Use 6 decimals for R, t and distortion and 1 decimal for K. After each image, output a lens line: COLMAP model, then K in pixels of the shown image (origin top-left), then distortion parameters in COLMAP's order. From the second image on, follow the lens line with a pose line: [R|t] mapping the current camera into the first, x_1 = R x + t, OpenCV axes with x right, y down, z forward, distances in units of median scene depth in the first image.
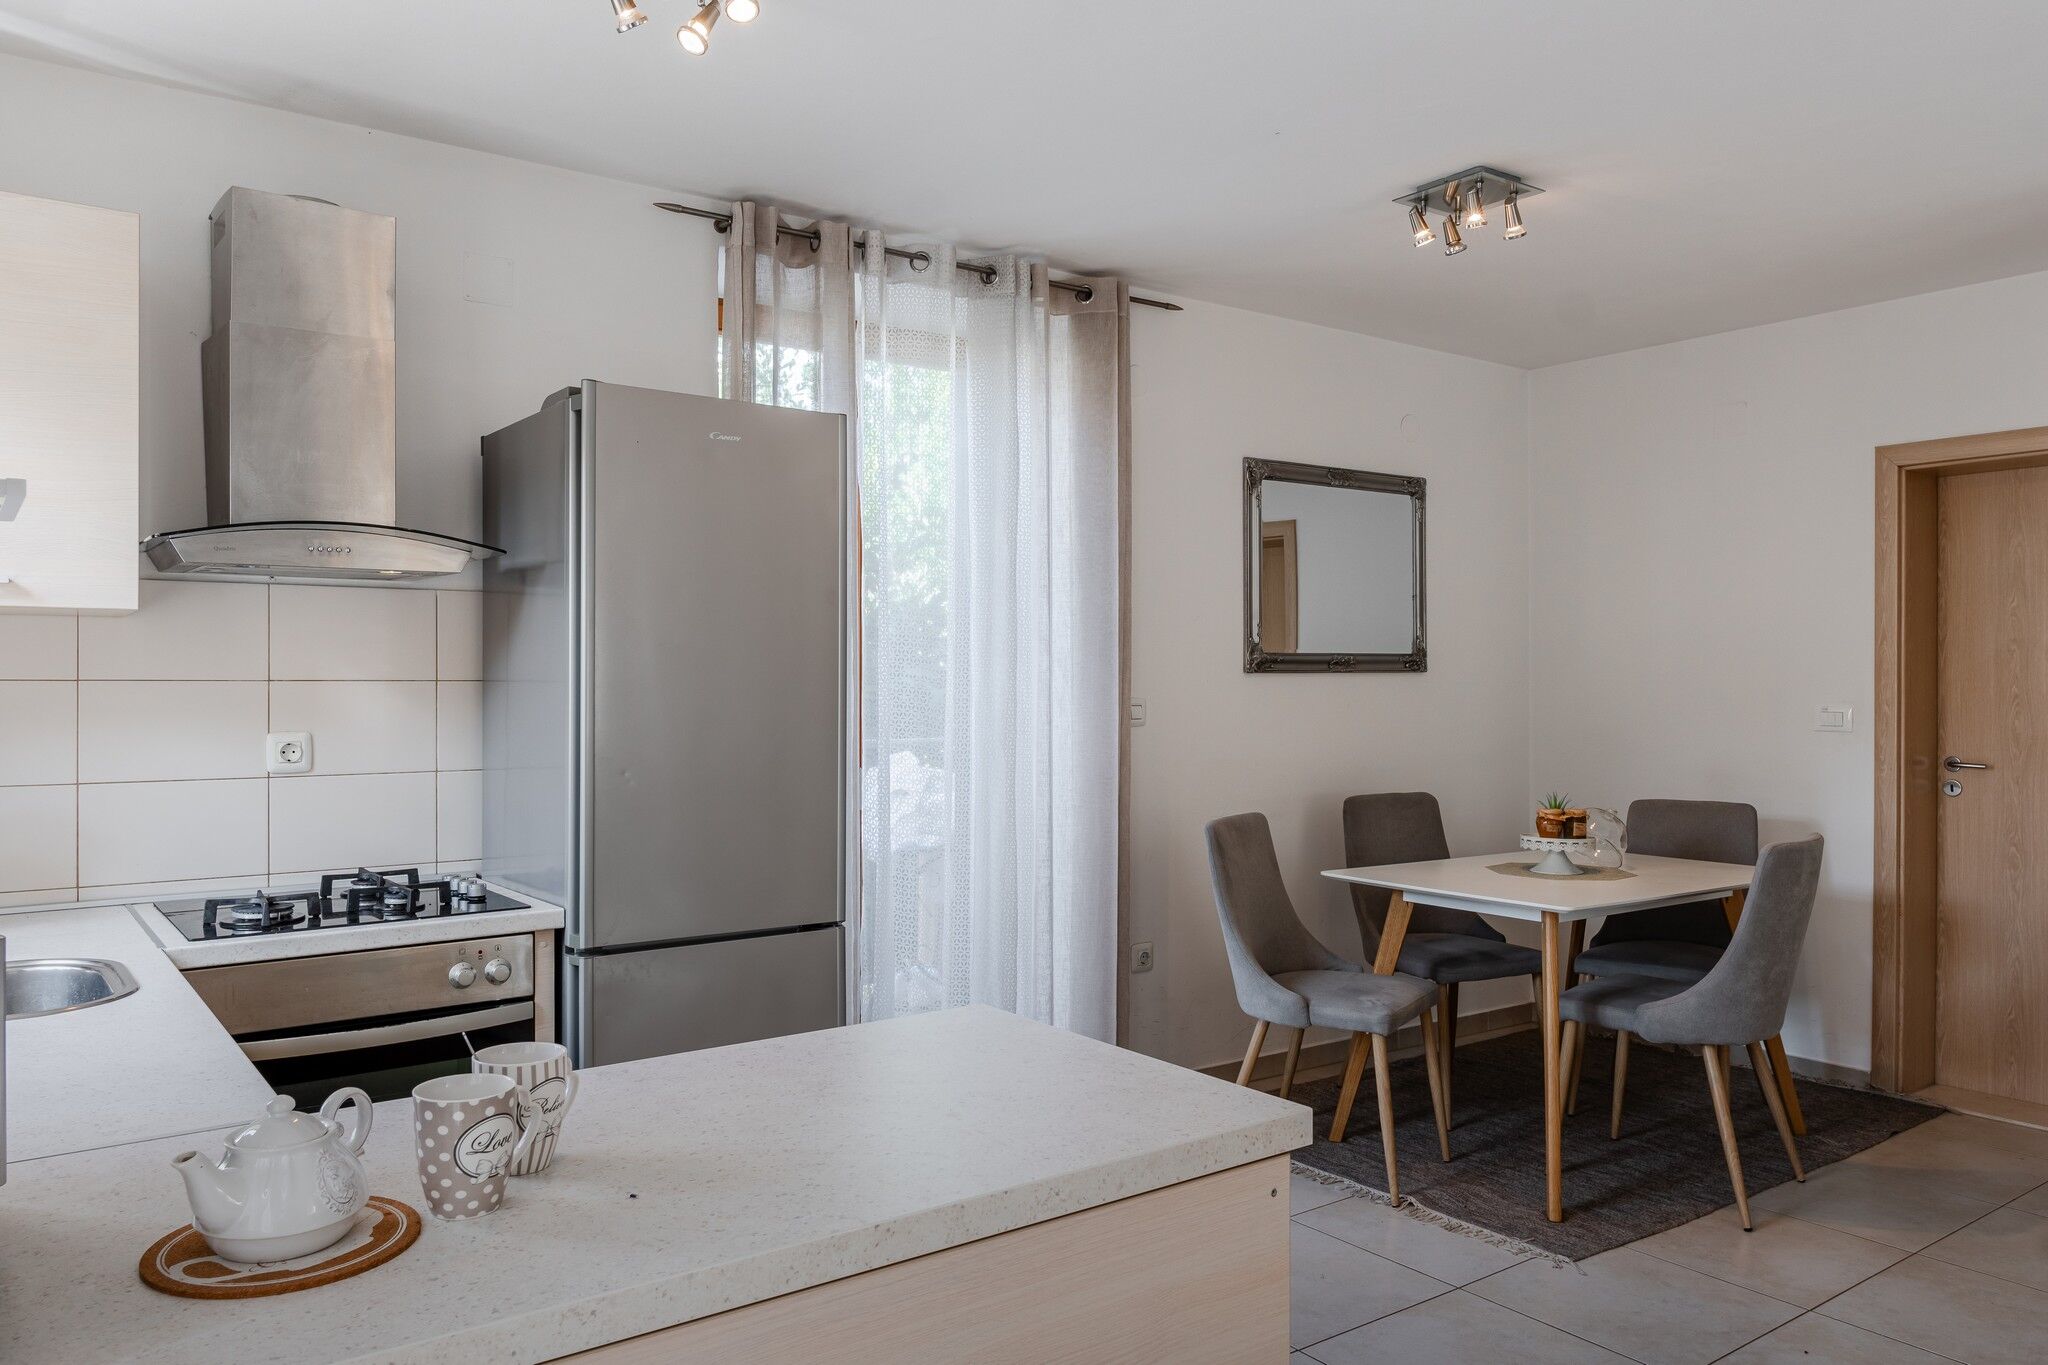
lens RADIAL K [[1438.8, 0, 1063.7], [0, 1438.8, 686.2], [0, 0, 1]] dist [0.004202, -0.009236]
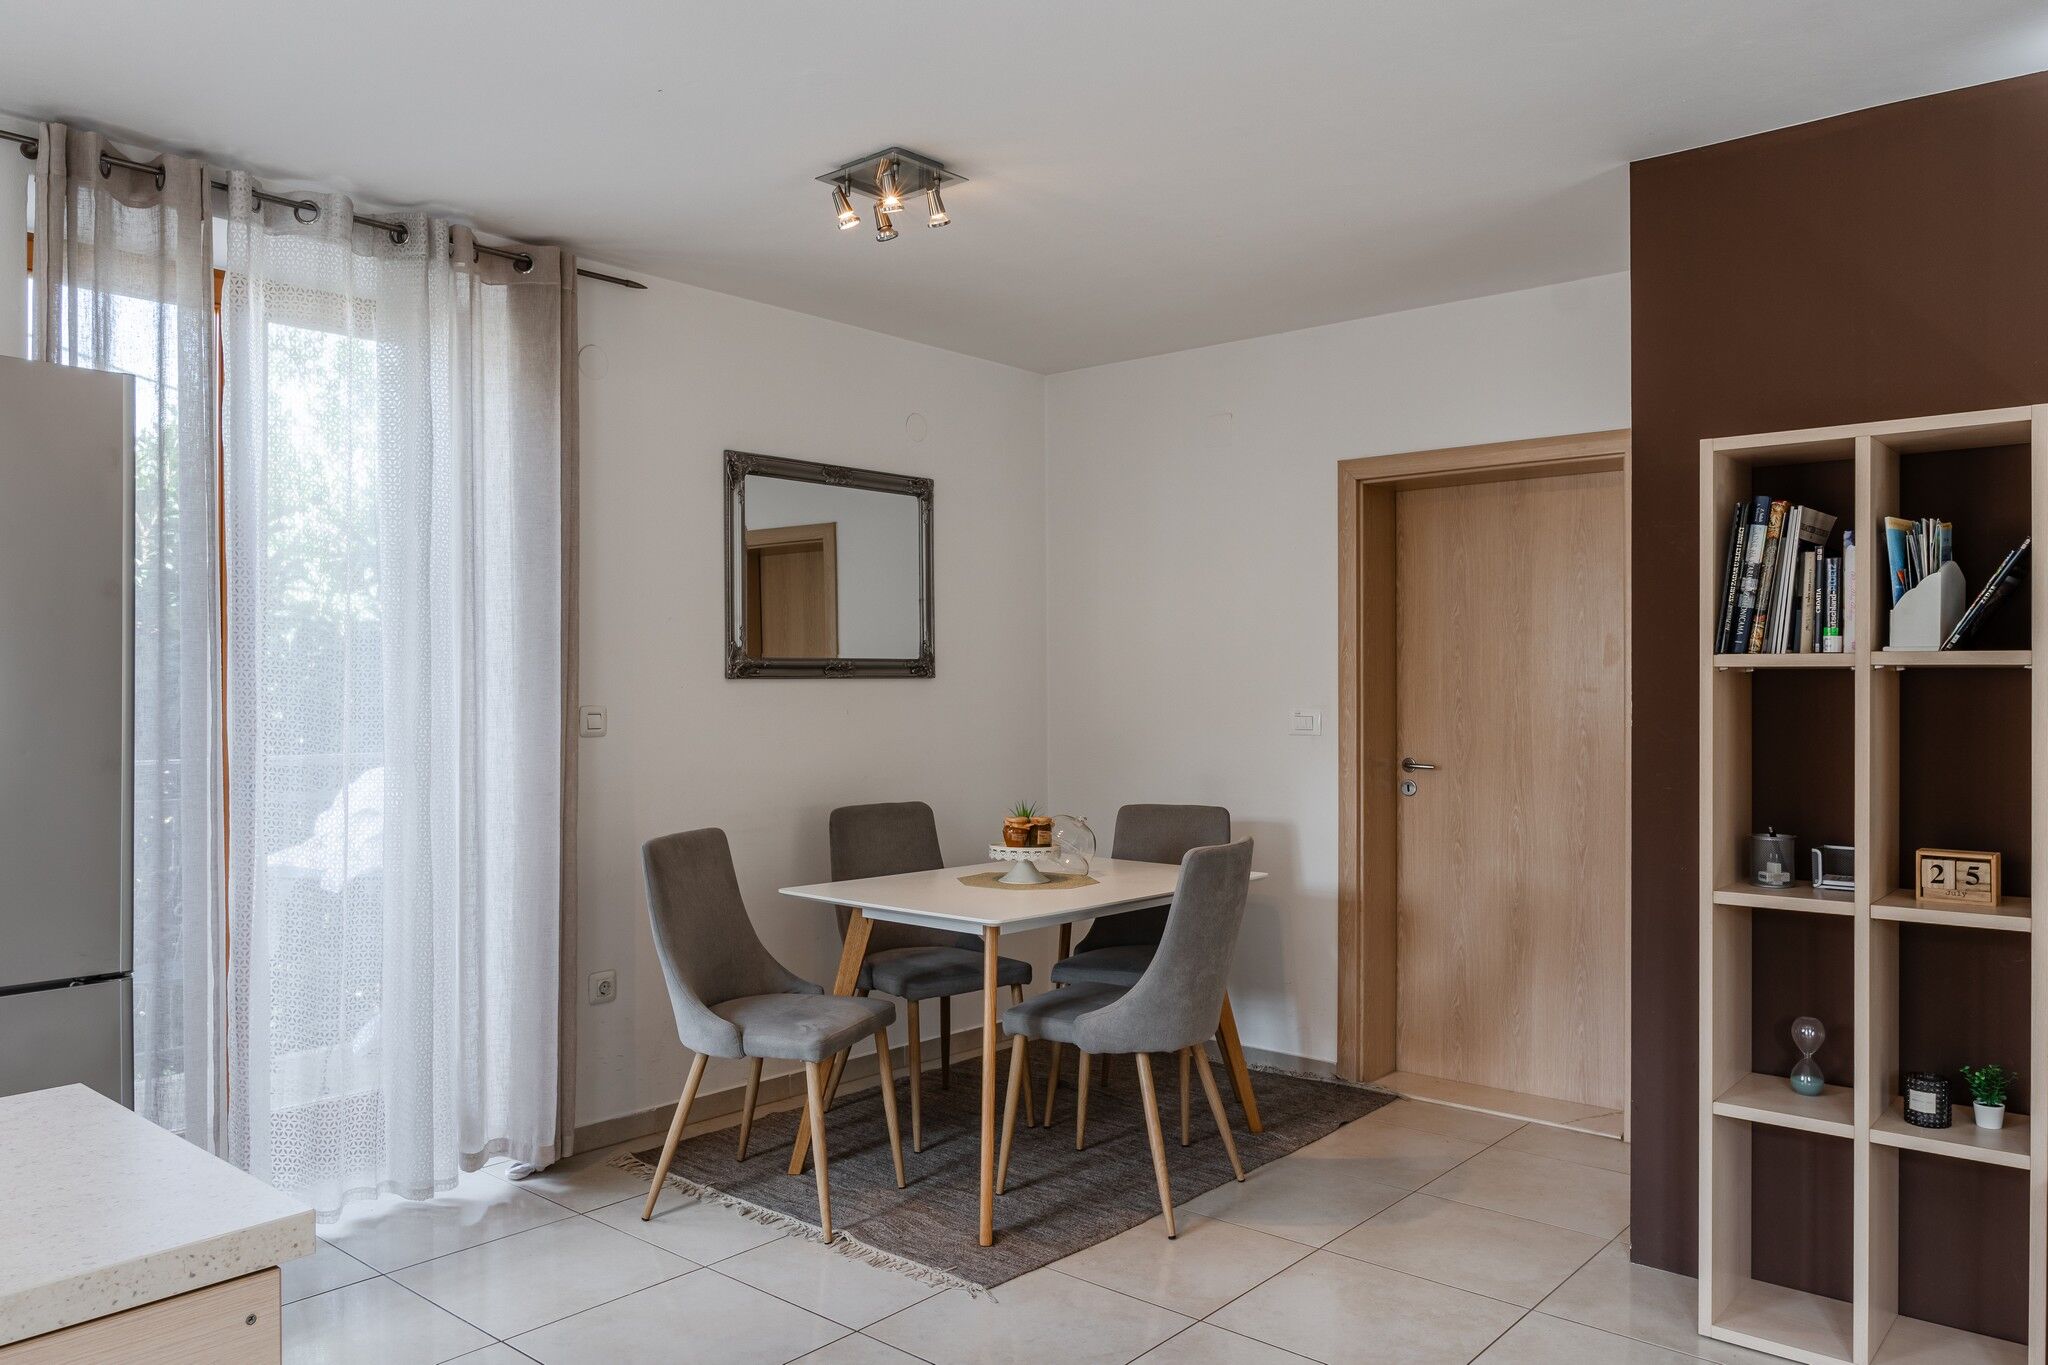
lens RADIAL K [[1438.8, 0, 1059.4], [0, 1438.8, 683.4], [0, 0, 1]] dist [0.004202, -0.009236]
pose [[0.973287, -0.001368, 0.229588, 0.138442], [0.003003, 0.999973, -0.006774, 0.000879], [-0.229572, 0.007283, 0.973264, 0.037660]]
